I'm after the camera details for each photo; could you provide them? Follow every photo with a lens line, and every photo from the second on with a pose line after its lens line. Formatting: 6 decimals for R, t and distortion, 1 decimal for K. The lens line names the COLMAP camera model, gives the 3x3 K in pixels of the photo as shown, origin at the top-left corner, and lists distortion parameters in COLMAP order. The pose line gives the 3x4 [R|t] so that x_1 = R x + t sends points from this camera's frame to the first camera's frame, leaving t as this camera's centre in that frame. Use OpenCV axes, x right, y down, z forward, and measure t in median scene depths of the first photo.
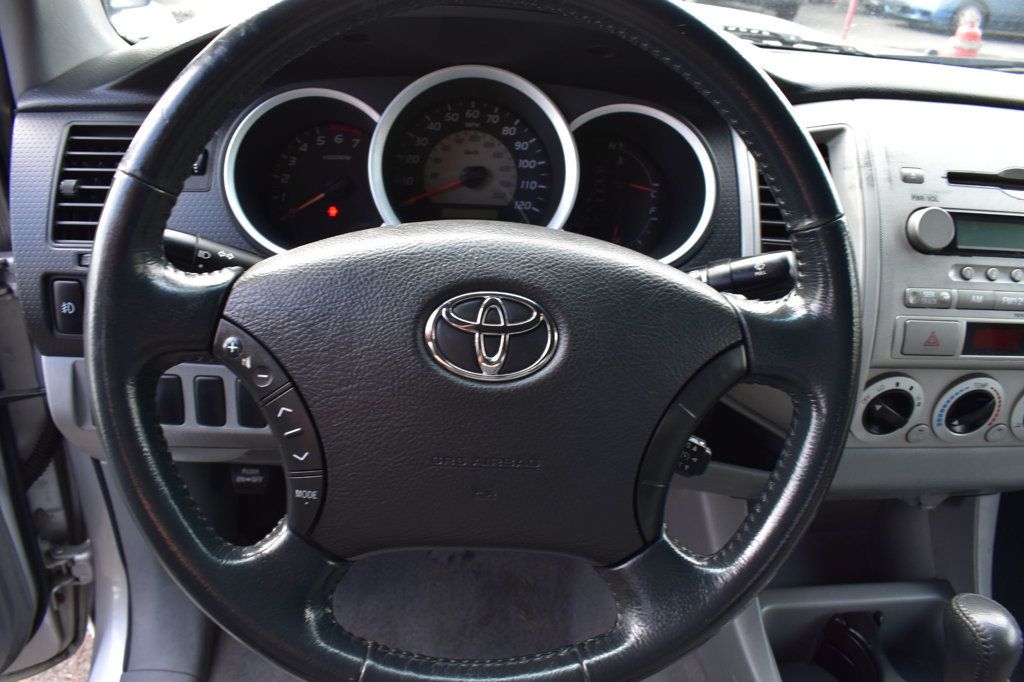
lens RADIAL K [[703.9, 0, 547.8], [0, 703.9, 344.5], [0, 0, 1]] dist [-0.091495, 0.002226]
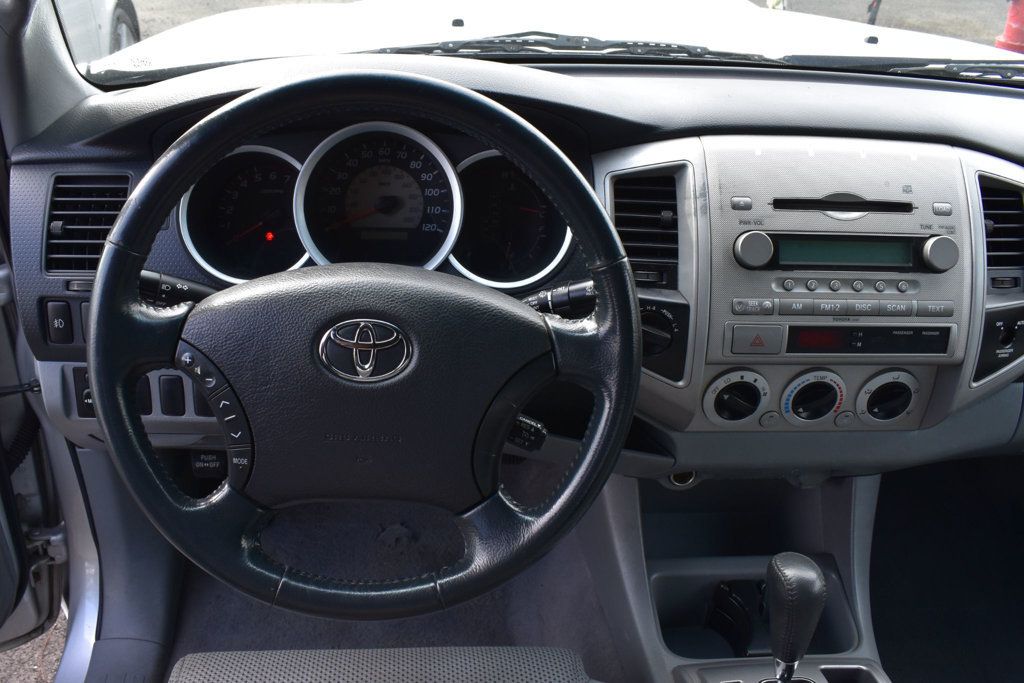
lens RADIAL K [[789.0, 0, 512.0], [0, 789.0, 341.5], [0, 0, 1]] dist [-0.093145, -0.002347]
pose [[0.999225, -0.010435, -0.037959, 0.185504], [0.011211, 0.999731, 0.020285, -0.038960], [0.037738, -0.020694, 0.999073, -0.390939]]
